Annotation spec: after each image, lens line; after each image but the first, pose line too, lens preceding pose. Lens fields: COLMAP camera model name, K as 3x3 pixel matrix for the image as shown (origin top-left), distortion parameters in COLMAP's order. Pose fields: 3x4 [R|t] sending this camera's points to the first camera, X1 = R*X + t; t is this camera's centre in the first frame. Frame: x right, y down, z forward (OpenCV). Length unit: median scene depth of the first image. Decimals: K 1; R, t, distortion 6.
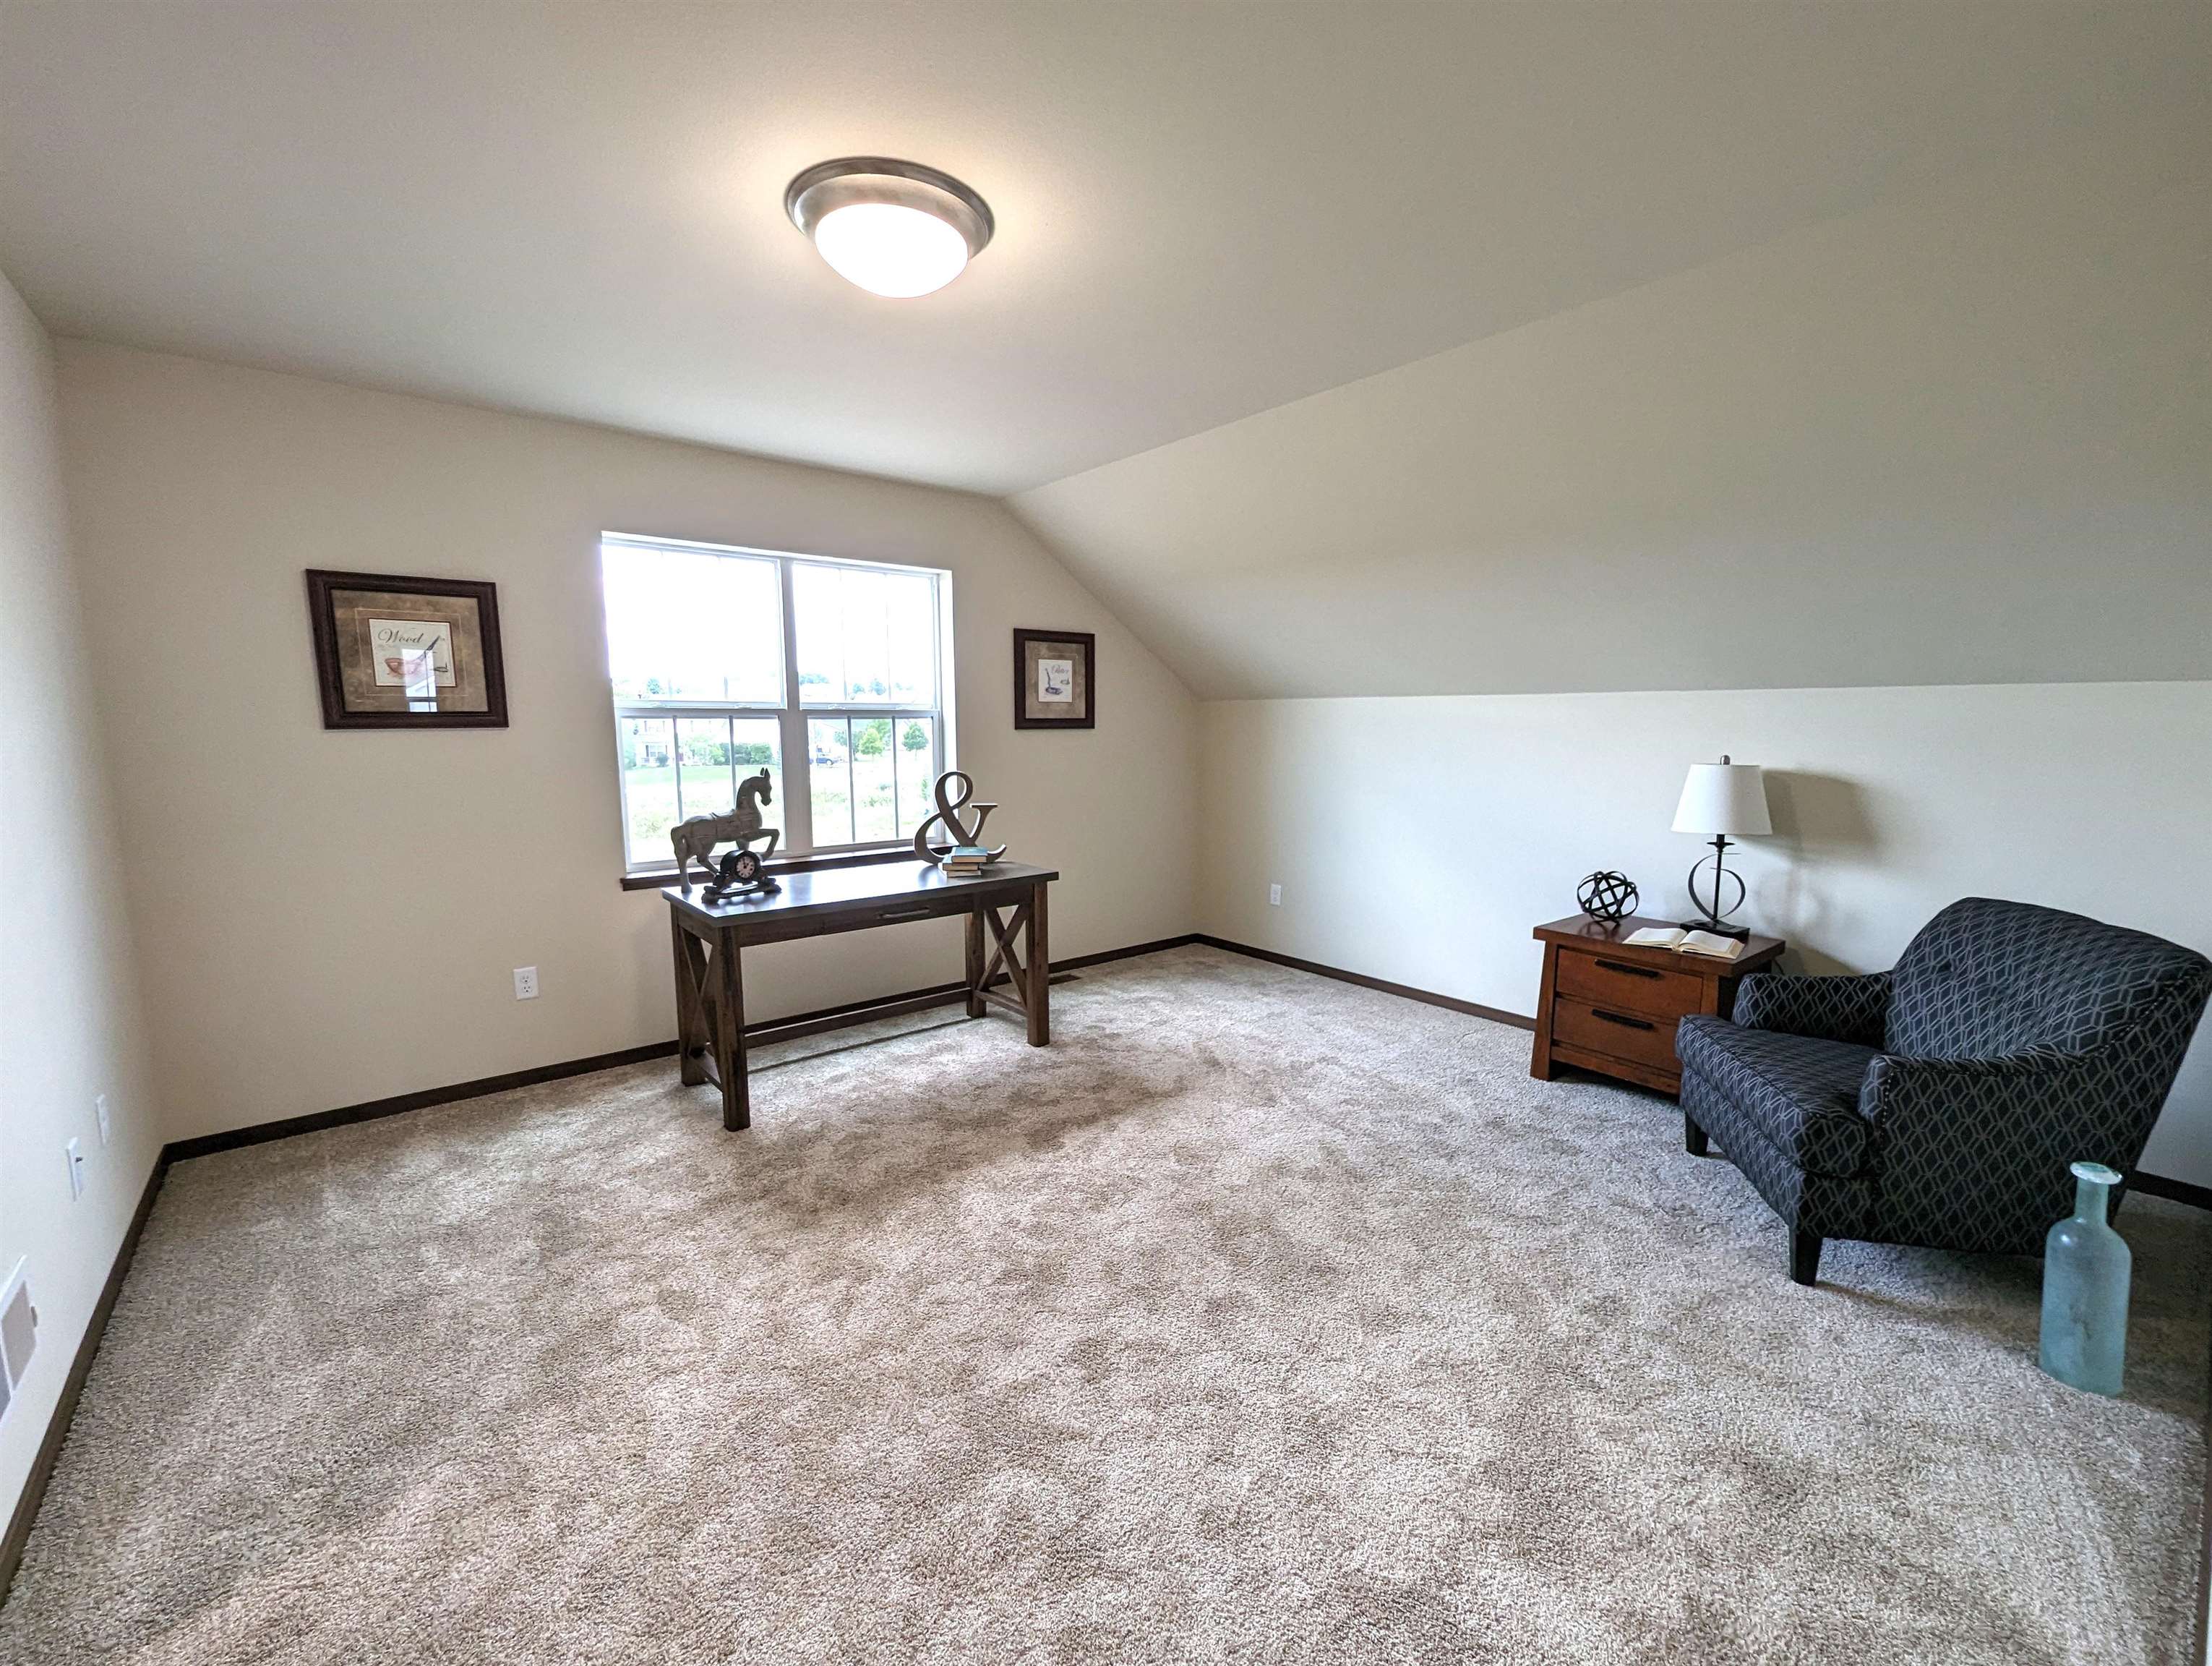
lens RADIAL K [[919.7, 0, 1117.7], [0, 919.7, 839.9], [0, 0, 1]] dist [0.000190, -0.000029]
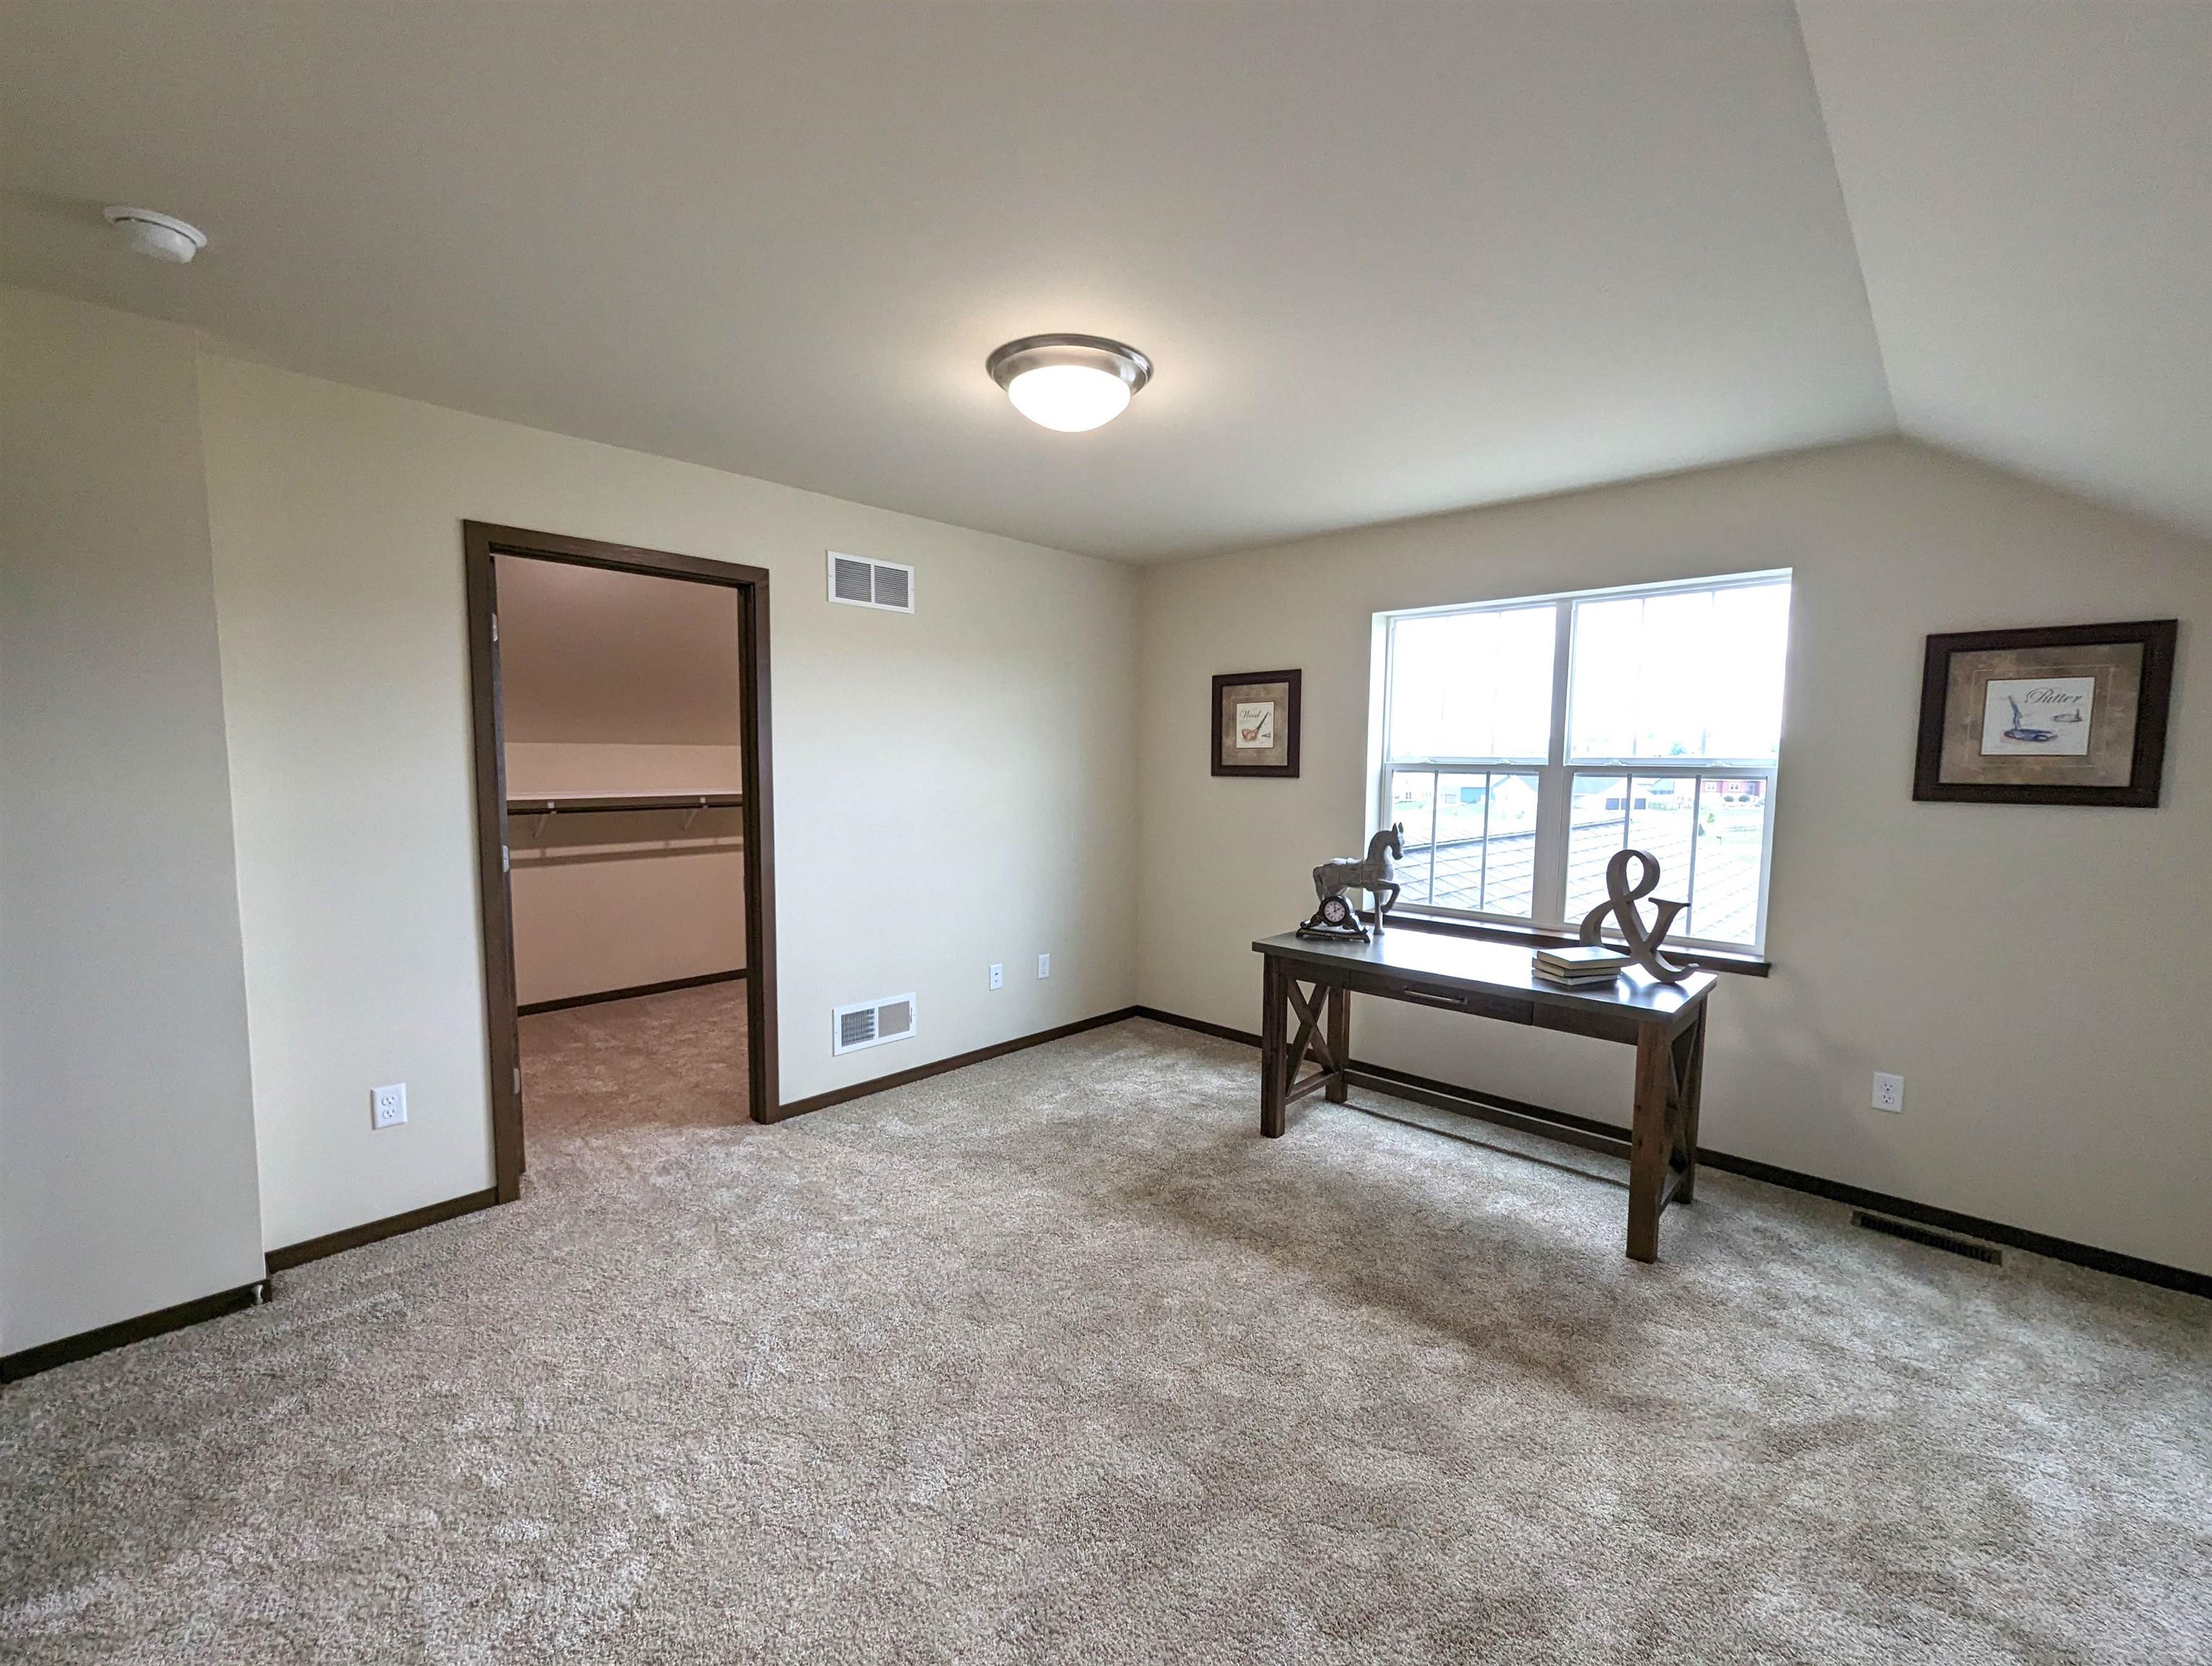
lens RADIAL K [[919.7, 0, 1117.7], [0, 919.7, 839.9], [0, 0, 1]] dist [0.000190, -0.000029]
pose [[0.132103, 0.076690, -0.988265, 0.544809], [-0.152354, 0.986726, 0.056205, -0.063020], [0.979457, 0.143141, 0.142034, 0.522532]]
